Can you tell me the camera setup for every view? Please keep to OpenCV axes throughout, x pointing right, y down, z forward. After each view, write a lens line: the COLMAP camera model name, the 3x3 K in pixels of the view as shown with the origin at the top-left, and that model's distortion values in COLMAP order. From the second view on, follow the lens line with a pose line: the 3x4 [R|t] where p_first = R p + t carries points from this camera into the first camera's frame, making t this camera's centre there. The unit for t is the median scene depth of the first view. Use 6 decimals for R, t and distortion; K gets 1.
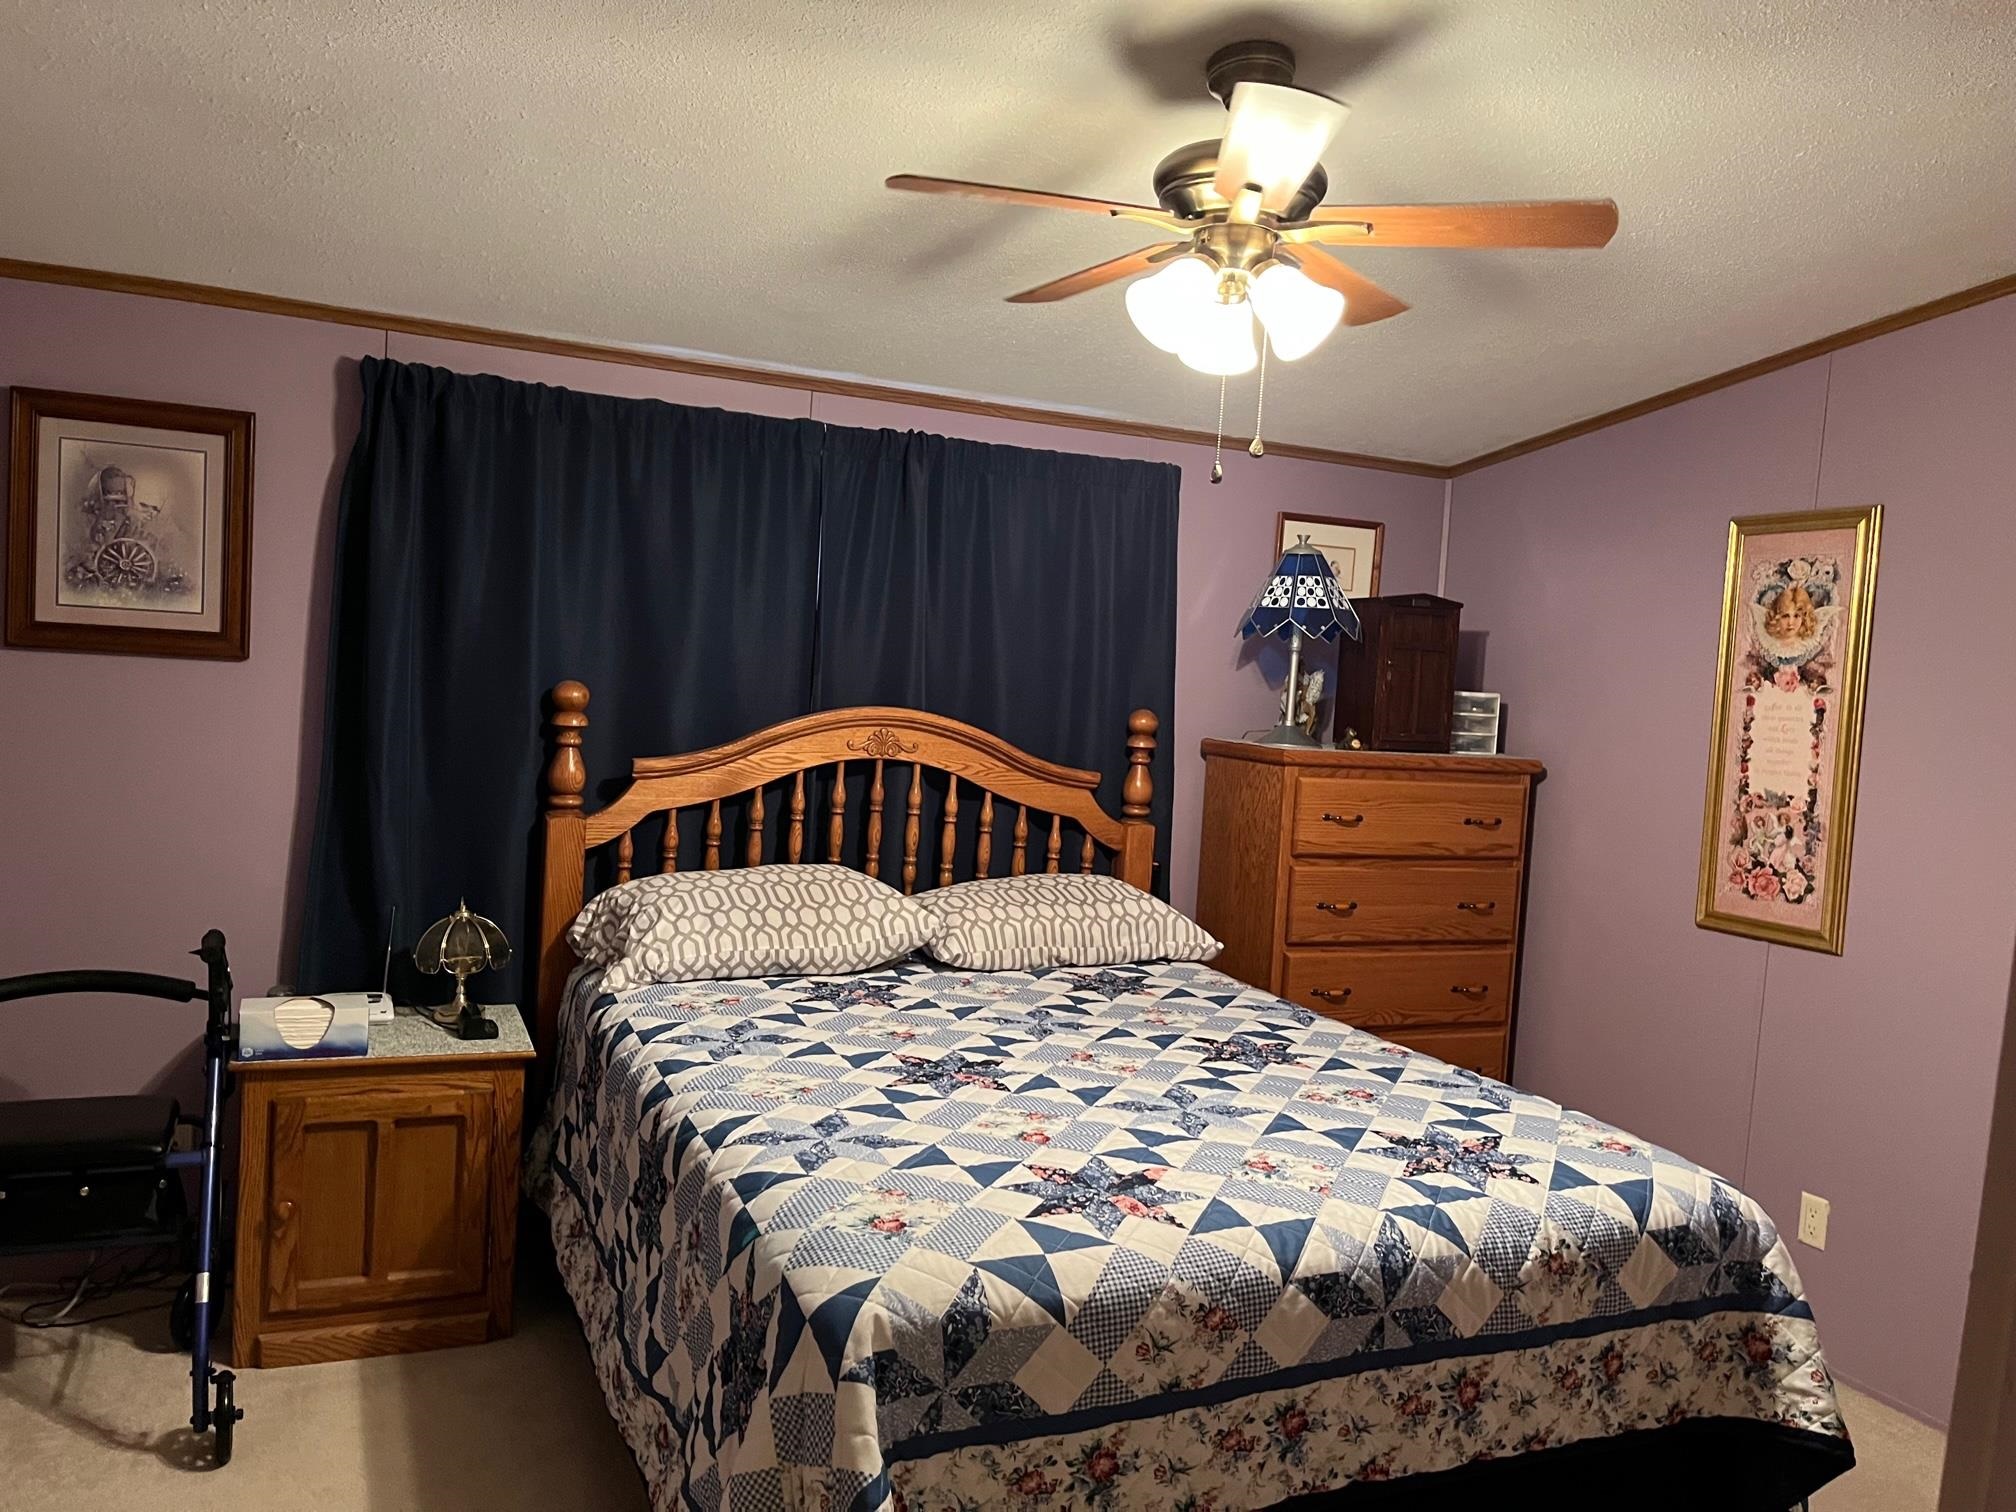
lens RADIAL K [[1529.9, 0, 1016.1], [0, 1529.9, 762.5], [0, 0, 1]] dist [0.068686, -0.095335]
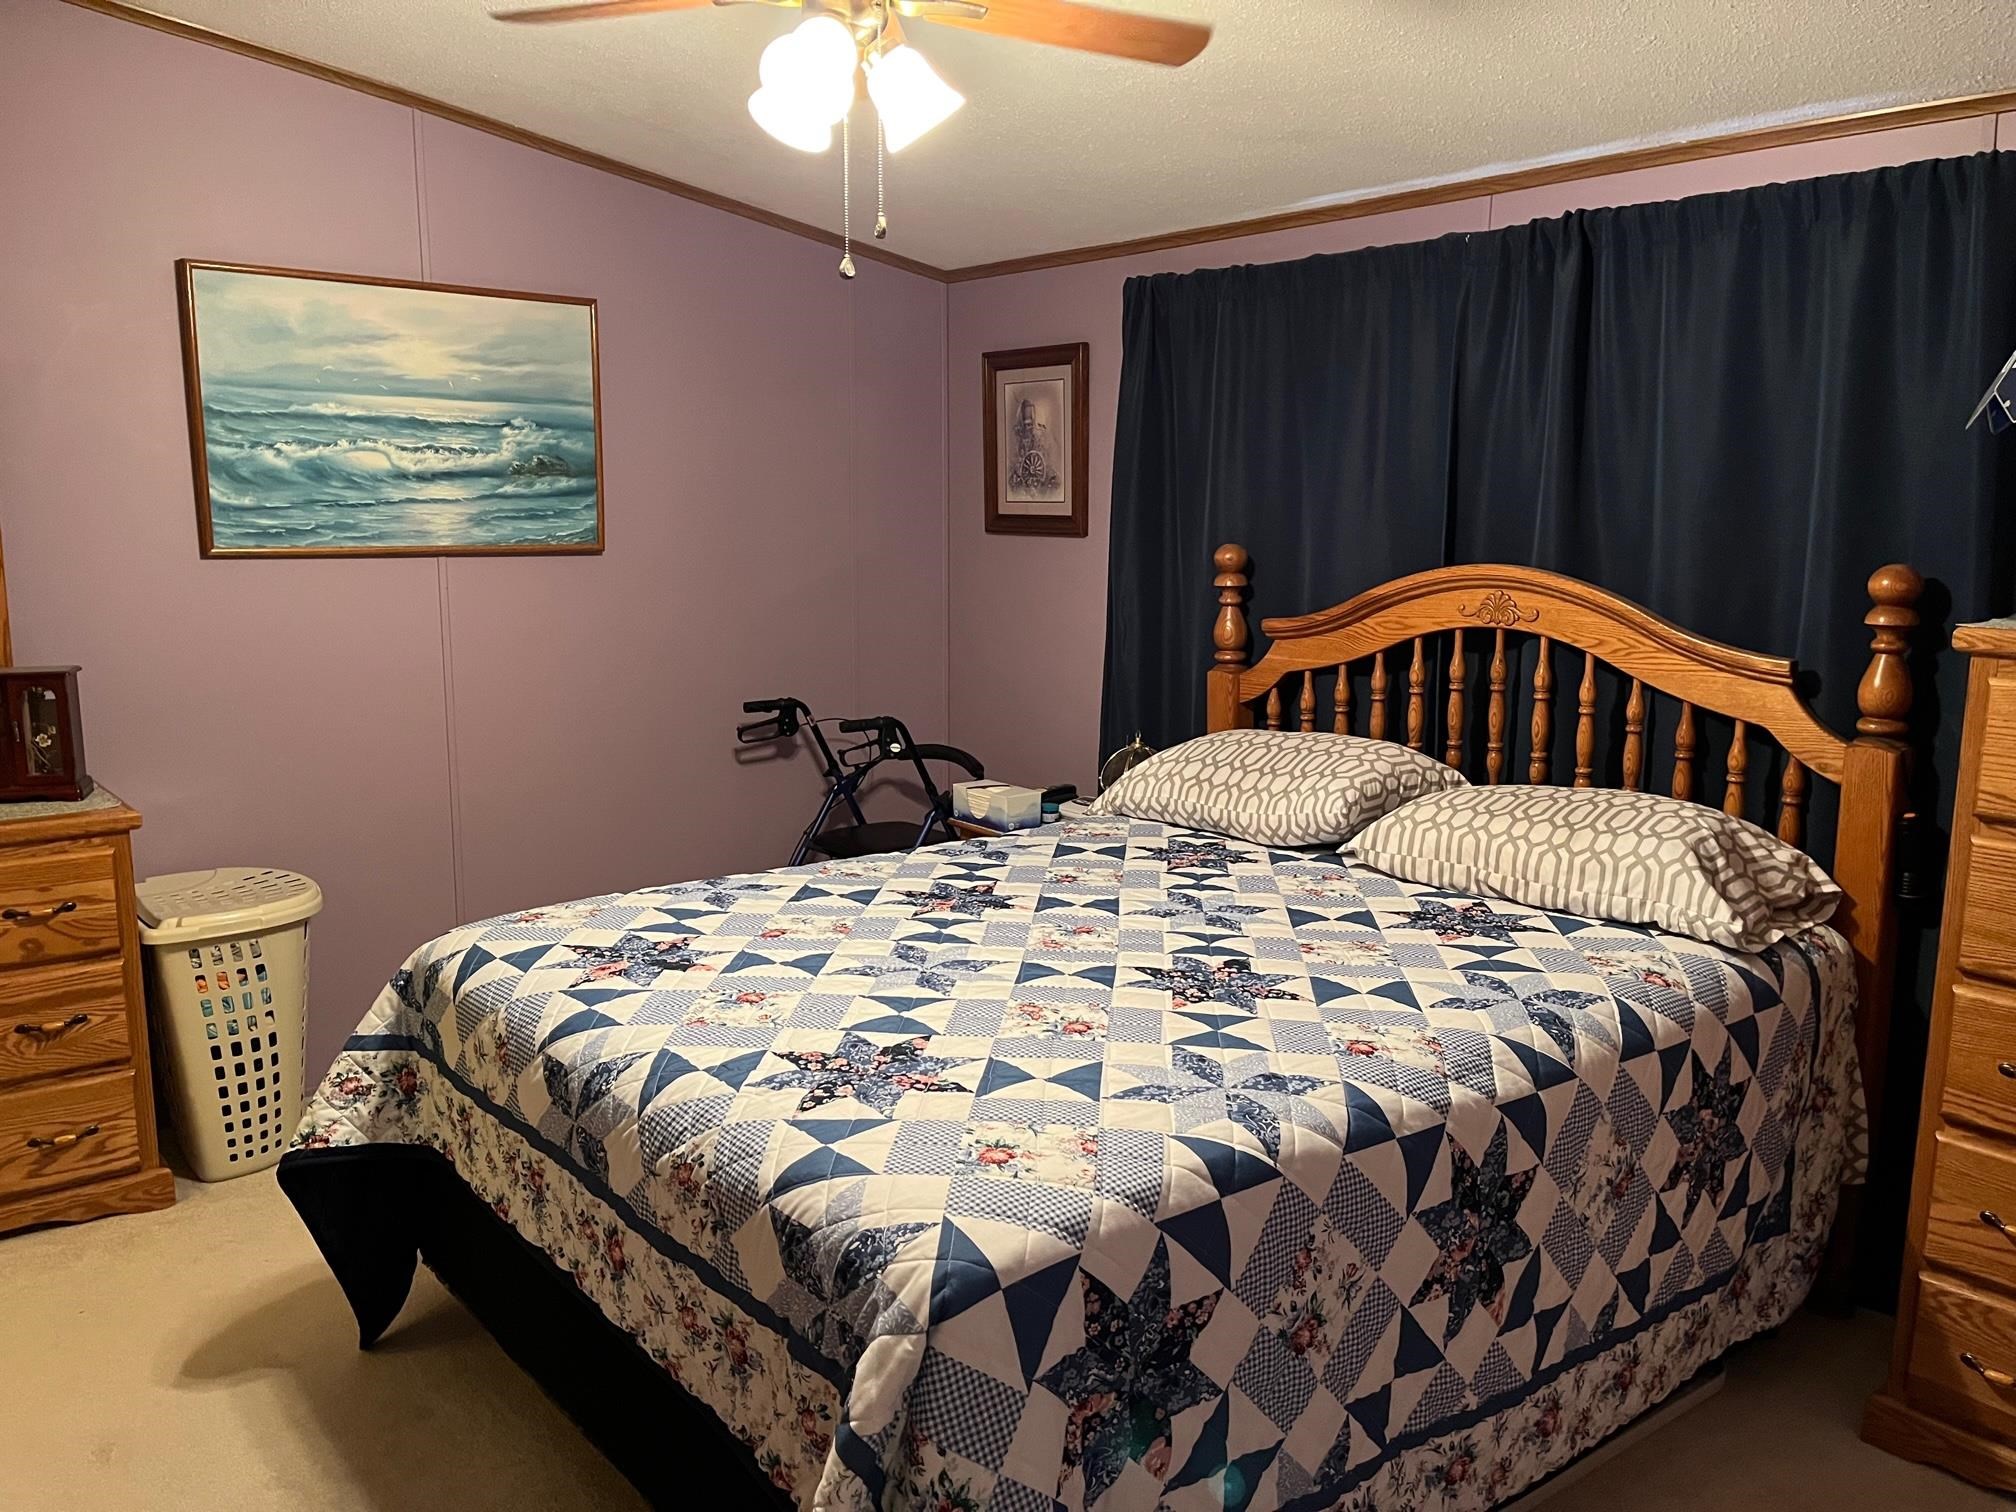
lens RADIAL K [[1529.9, 0, 1016.1], [0, 1529.9, 762.5], [0, 0, 1]] dist [0.068686, -0.095335]
pose [[0.257158, 0.100043, -0.961177, 0.718551], [-0.058530, 0.994413, 0.087843, 0.013190], [0.964595, 0.033668, 0.261576, 0.582868]]
